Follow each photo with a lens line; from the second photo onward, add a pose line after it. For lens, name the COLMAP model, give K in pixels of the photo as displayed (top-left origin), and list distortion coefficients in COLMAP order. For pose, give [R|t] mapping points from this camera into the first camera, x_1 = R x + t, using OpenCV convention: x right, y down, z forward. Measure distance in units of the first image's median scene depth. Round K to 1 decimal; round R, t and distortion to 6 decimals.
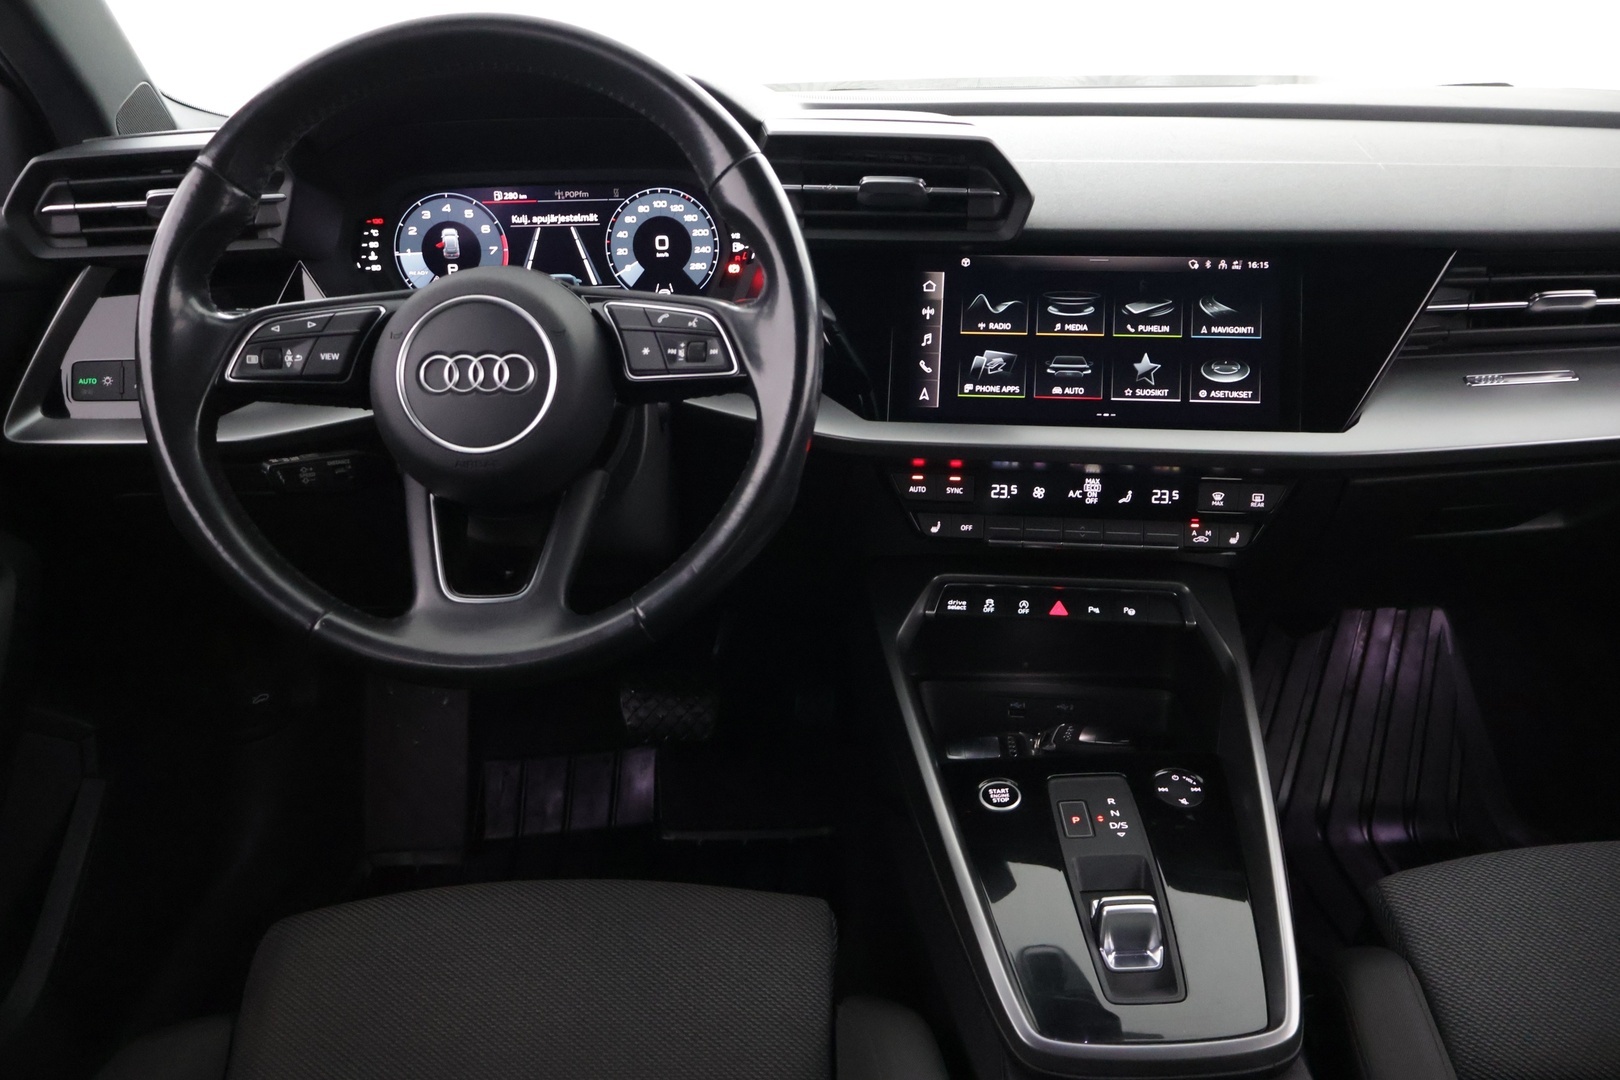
lens RADIAL K [[1367.9, 0, 810.5], [0, 1367.9, 542.9], [0, 0, 1]] dist [-0.012430, 0.028423]
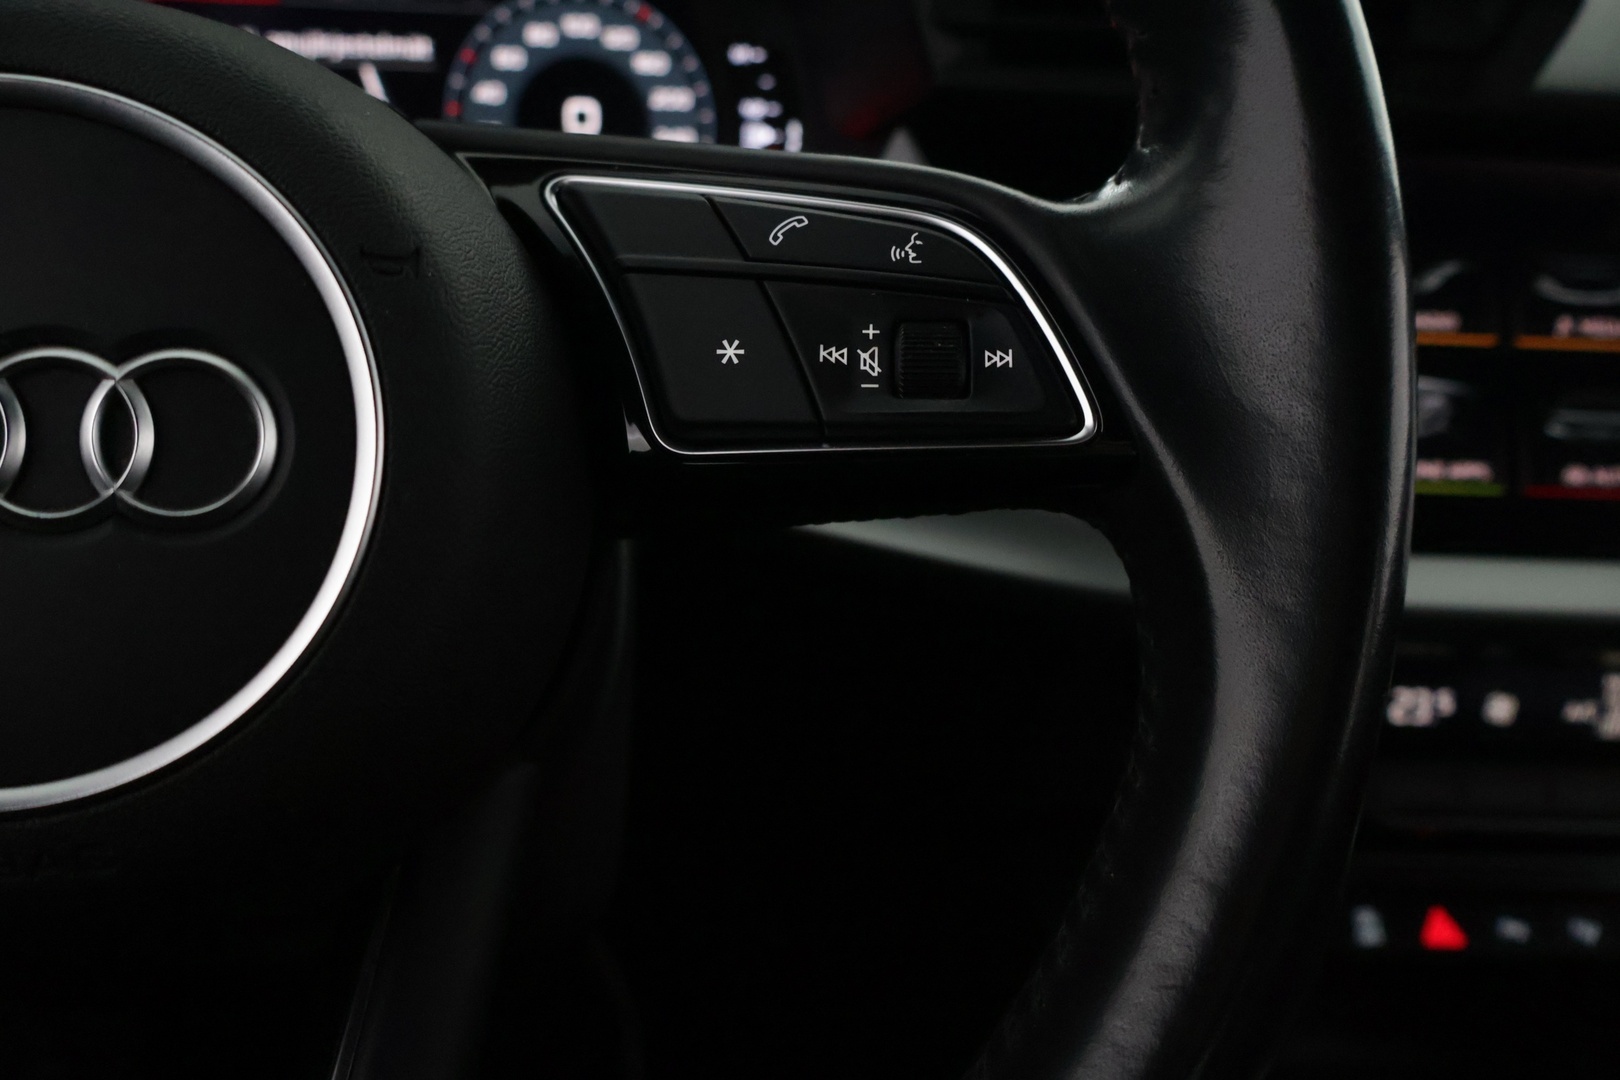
lens RADIAL K [[1367.9, 0, 802.5], [0, 1367.9, 543.1], [0, 0, 1]] dist [-0.012430, 0.028423]
pose [[0.984799, -0.001872, 0.173690, -0.126157], [0.005911, 0.999724, -0.022741, -0.081227], [-0.173599, 0.023422, 0.984538, 0.616659]]
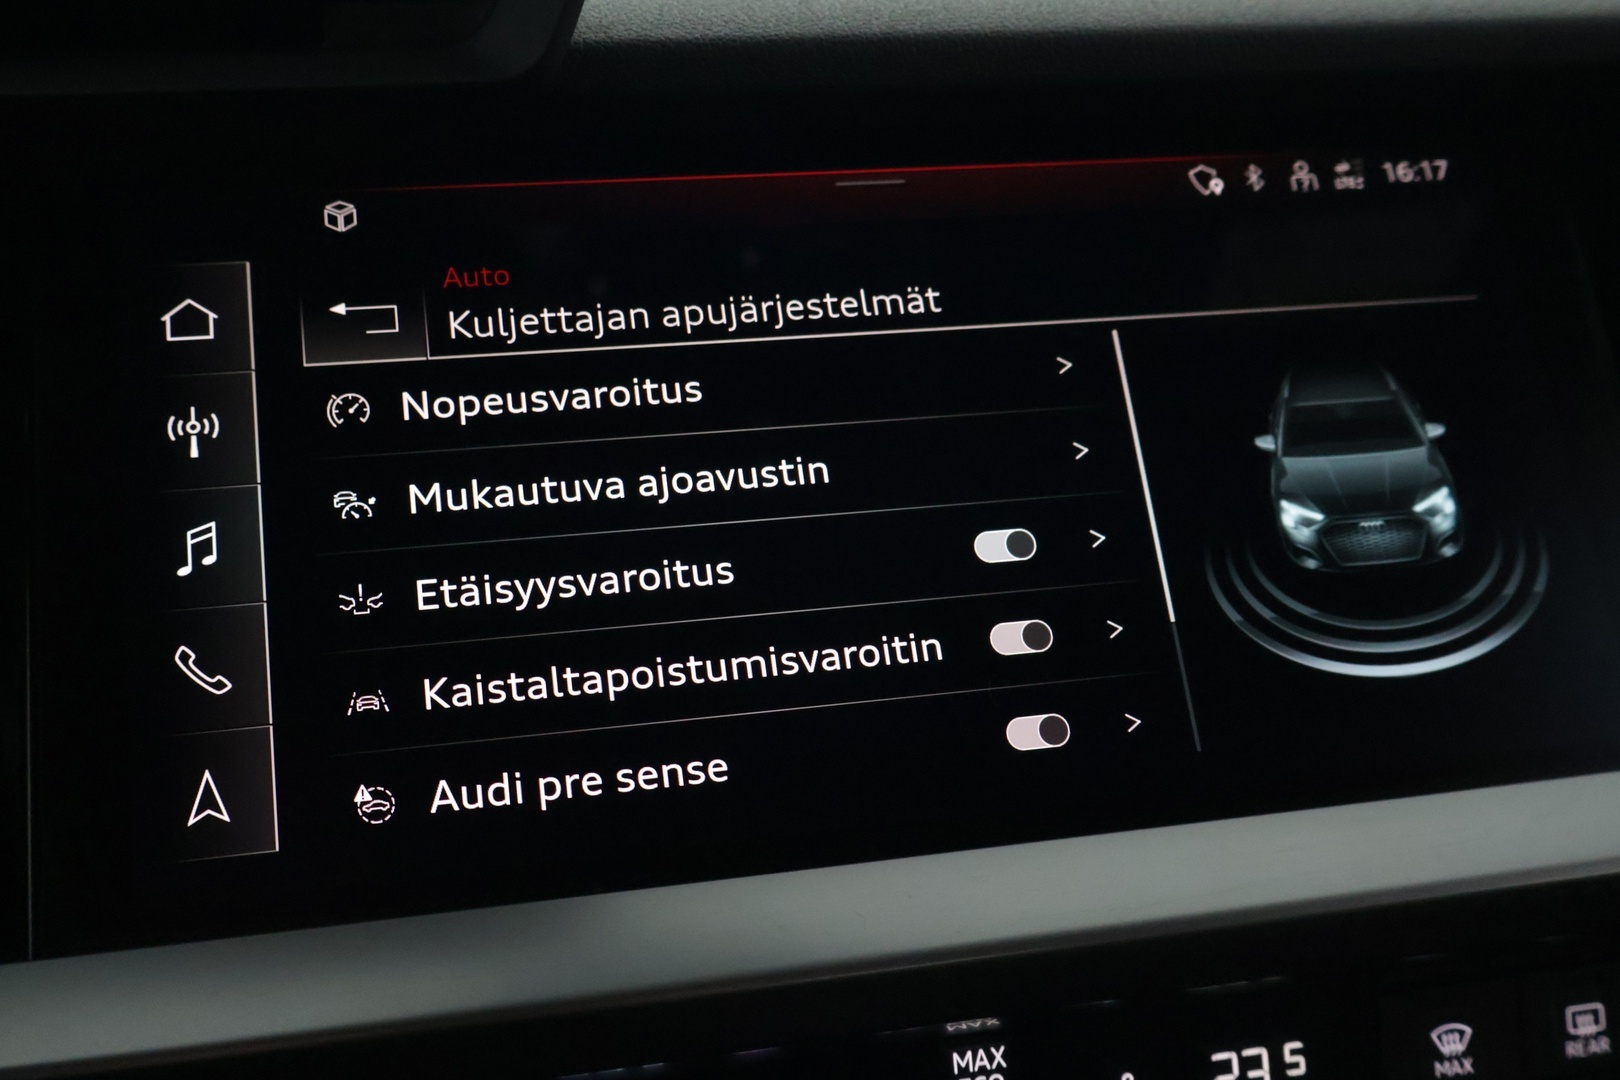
lens RADIAL K [[1758.0, 0, 805.4], [0, 1758.0, 529.7], [0, 0, 1]] dist [-0.001584, 0.000000]
pose [[0.934183, -0.088402, 0.345668, 0.079111], [0.150433, 0.976086, -0.156925, -0.092380], [-0.323529, 0.198597, 0.925142, 0.705367]]
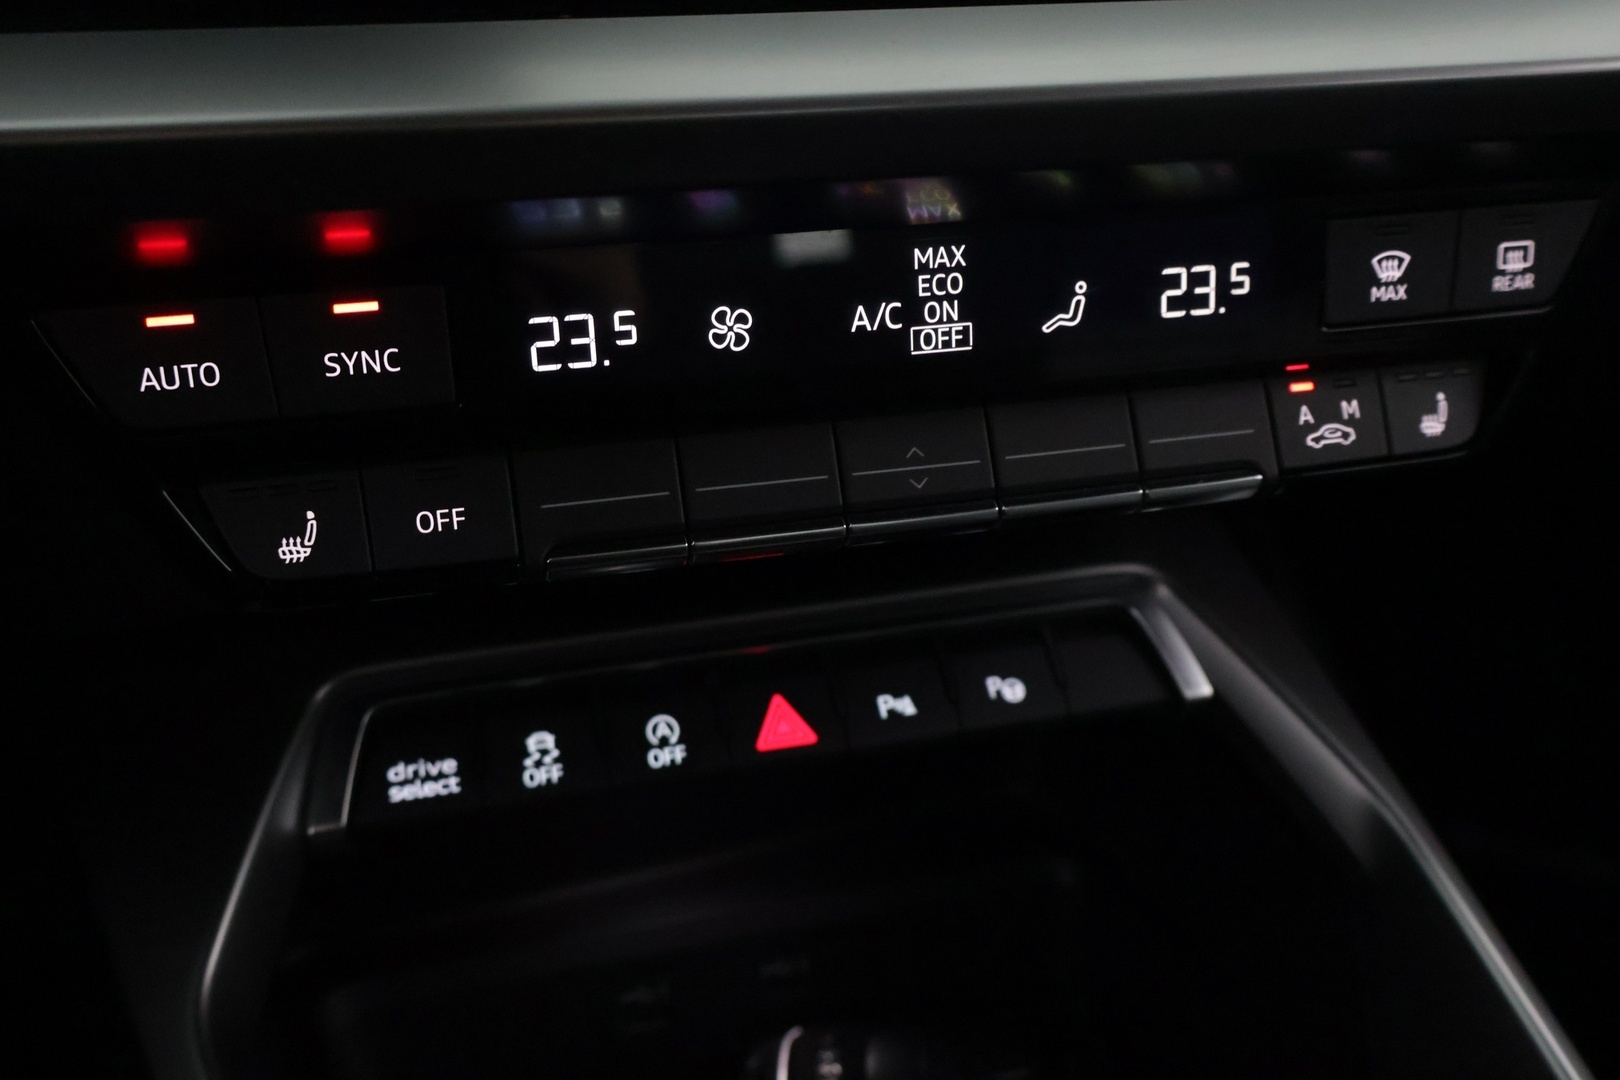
lens RADIAL K [[1590.5, 0, 808.3], [0, 1590.5, 547.6], [0, 0, 1]] dist [0.004244, 0.000000]
pose [[0.908770, -0.164720, 0.383411, 0.069227], [0.122621, 0.983643, 0.131949, -0.034421], [-0.398874, -0.072897, 0.914104, 0.749379]]
